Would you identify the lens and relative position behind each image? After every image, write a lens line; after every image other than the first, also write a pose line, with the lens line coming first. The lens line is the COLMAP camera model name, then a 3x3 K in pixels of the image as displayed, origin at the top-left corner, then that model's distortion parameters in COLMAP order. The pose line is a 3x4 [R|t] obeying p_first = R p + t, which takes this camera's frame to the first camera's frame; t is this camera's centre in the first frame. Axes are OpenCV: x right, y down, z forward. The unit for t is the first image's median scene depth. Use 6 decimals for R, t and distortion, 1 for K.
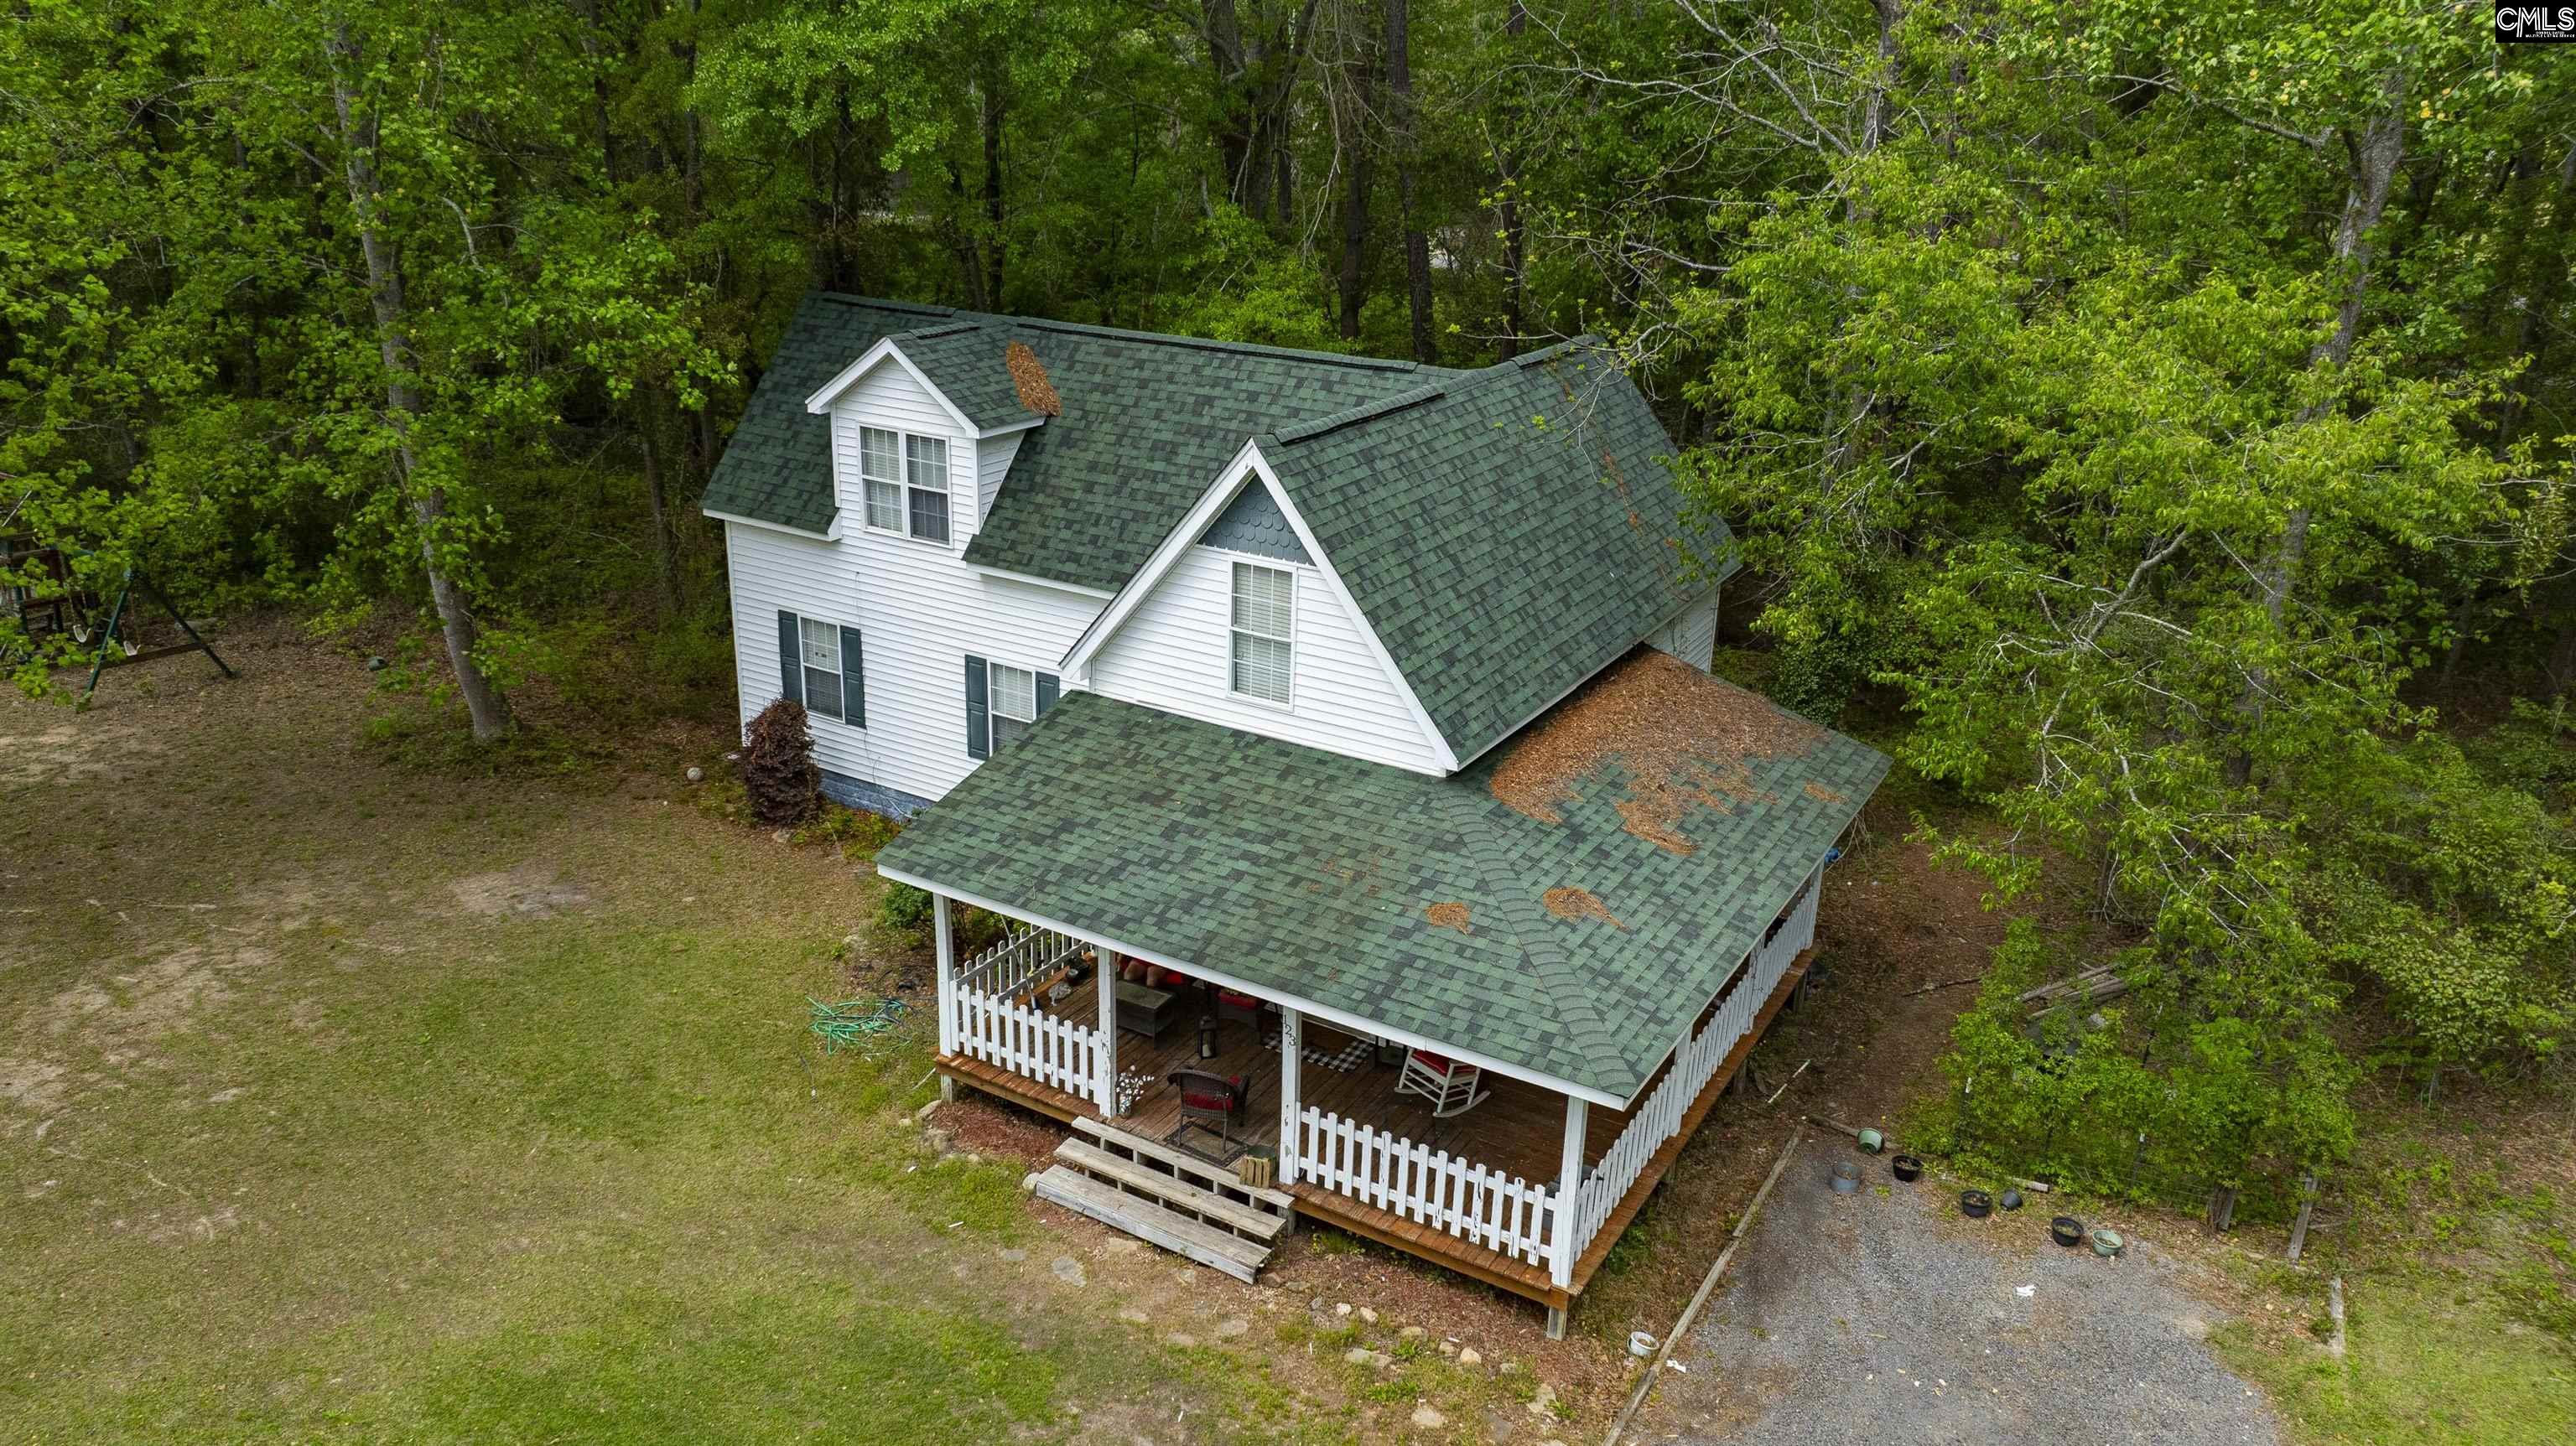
lens RADIAL K [[1781.4, 0, 1293.5], [0, 1781.4, 723.1], [0, 0, 1]] dist [-0.003075, -0.001184]
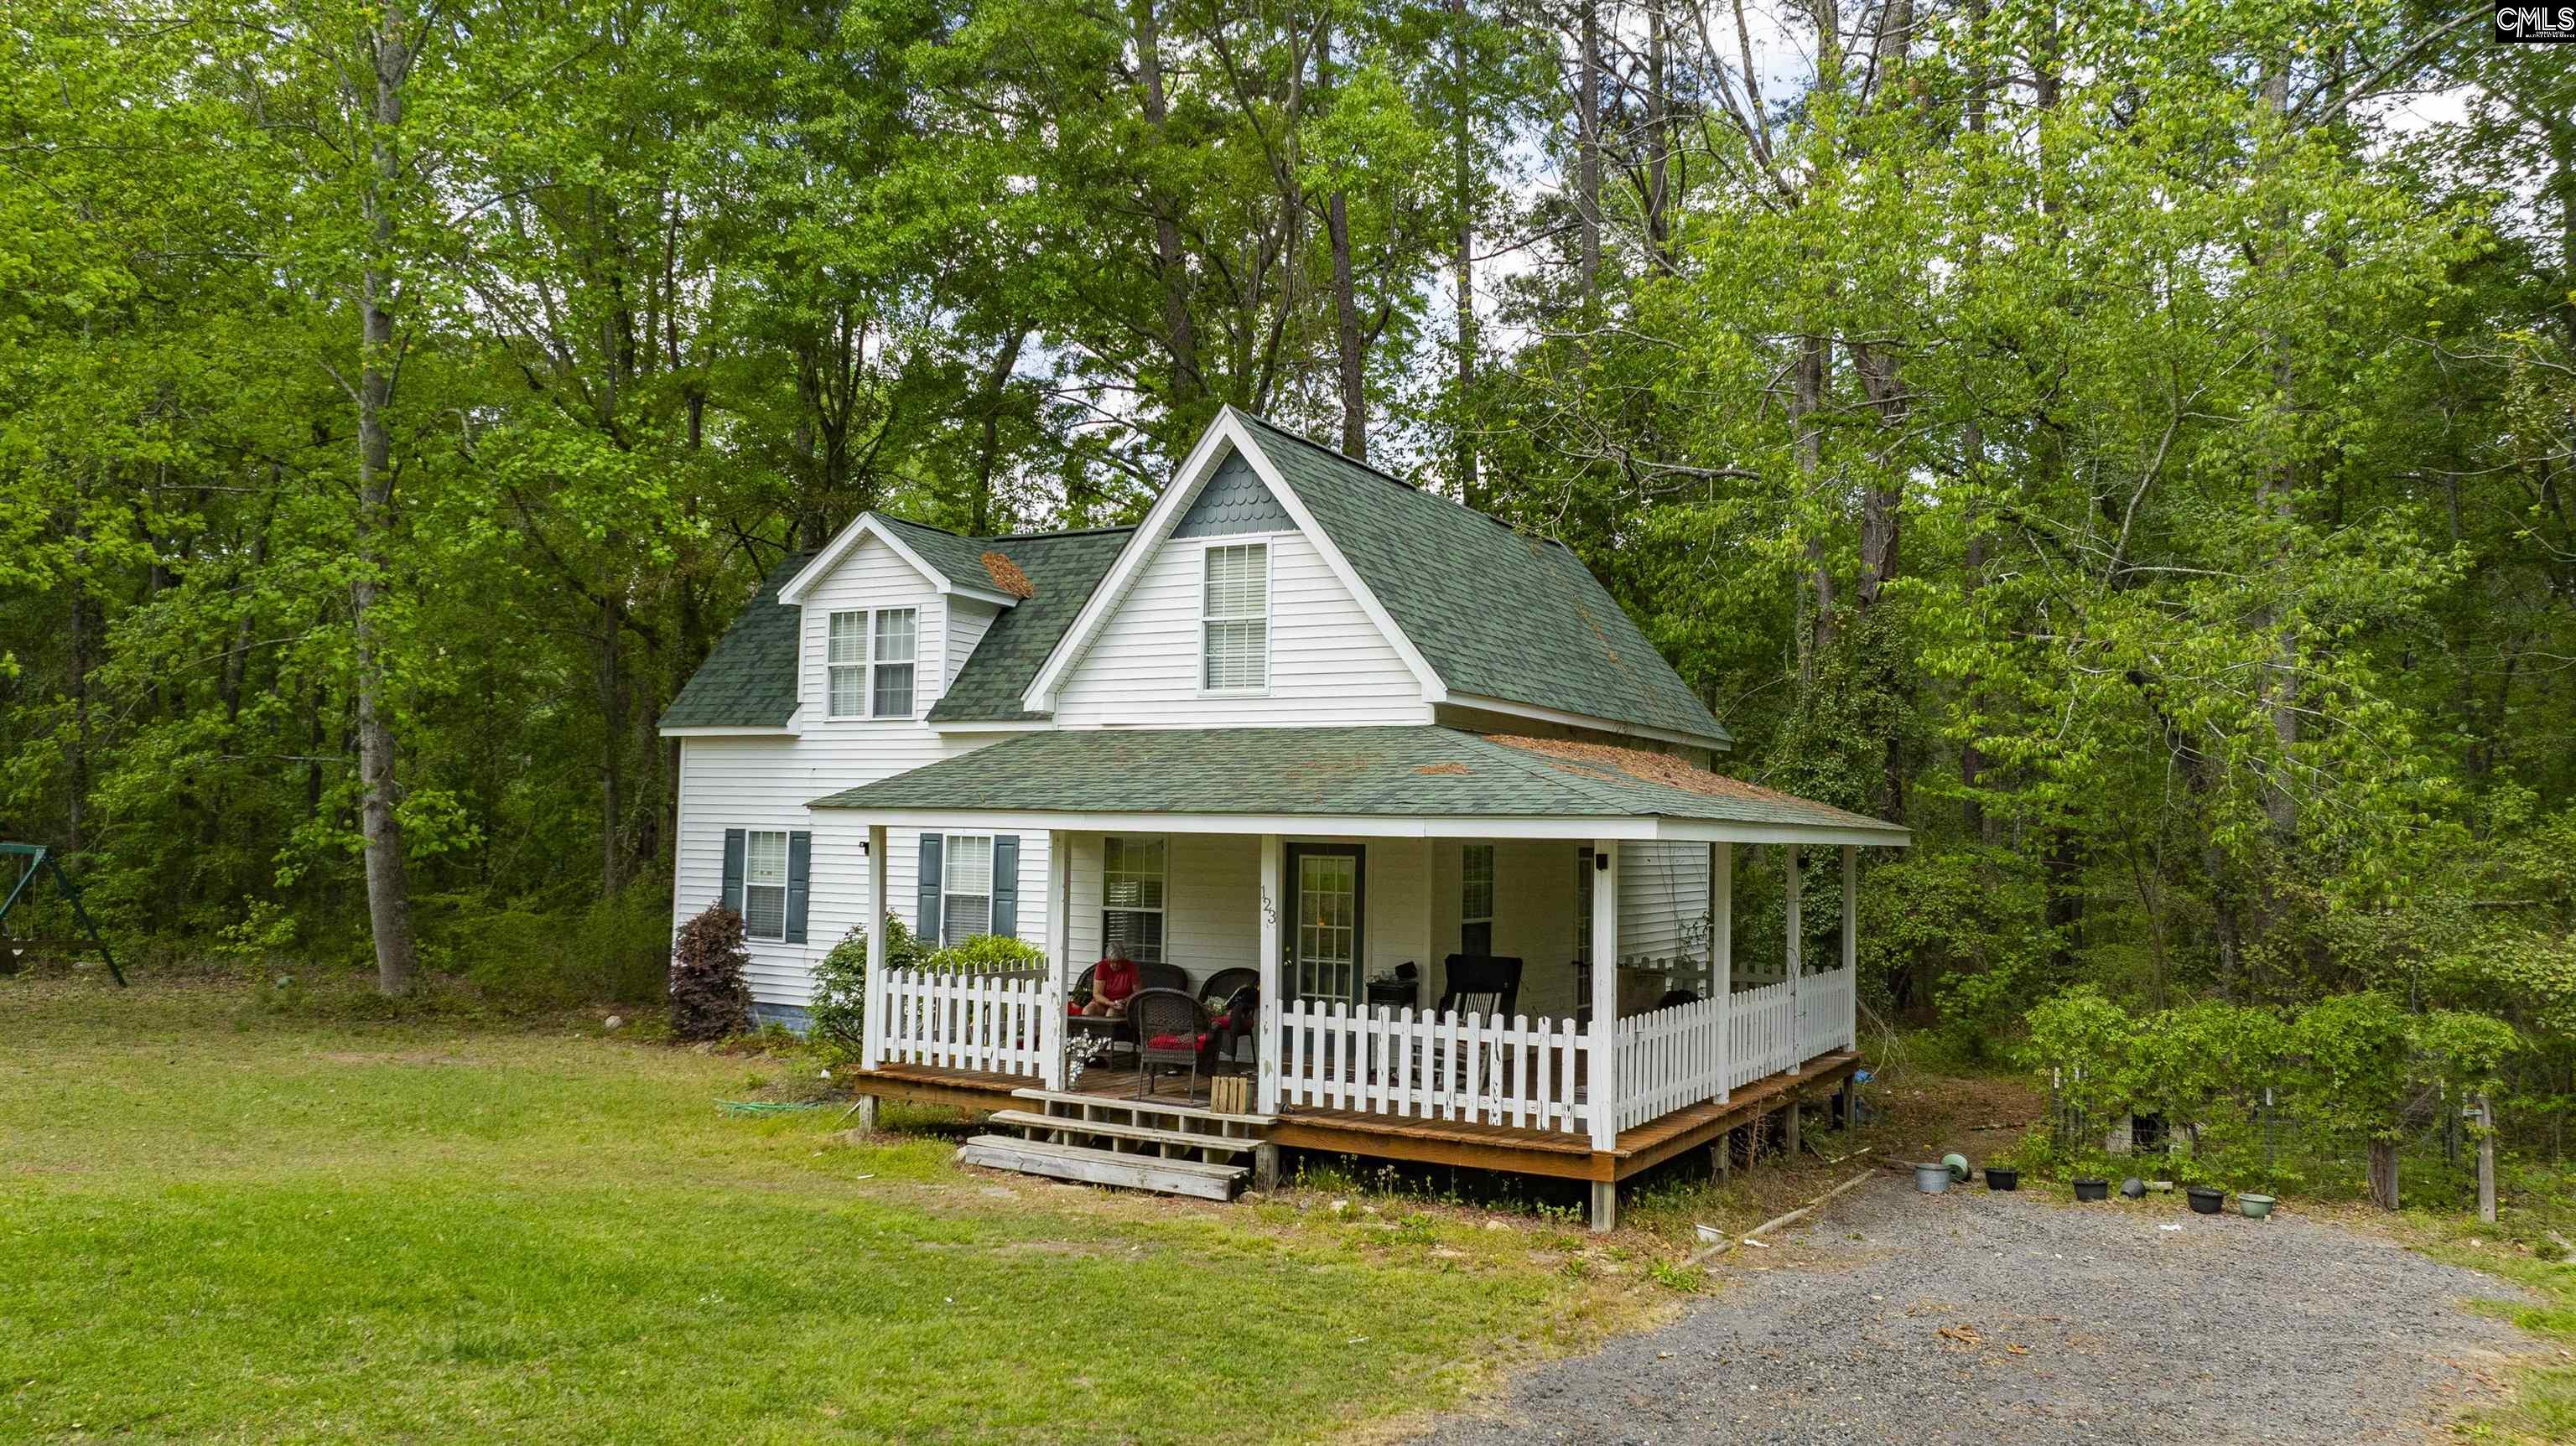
lens RADIAL K [[1796.1, 0, 1288.0], [0, 1796.1, 723.0], [0, 0, 1]] dist [-0.010277, 0.003242]
pose [[0.999863, -0.009211, 0.013745, -0.003249], [0.014005, 0.913495, -0.406608, 0.370993], [-0.008811, 0.406745, 0.913499, 0.134383]]
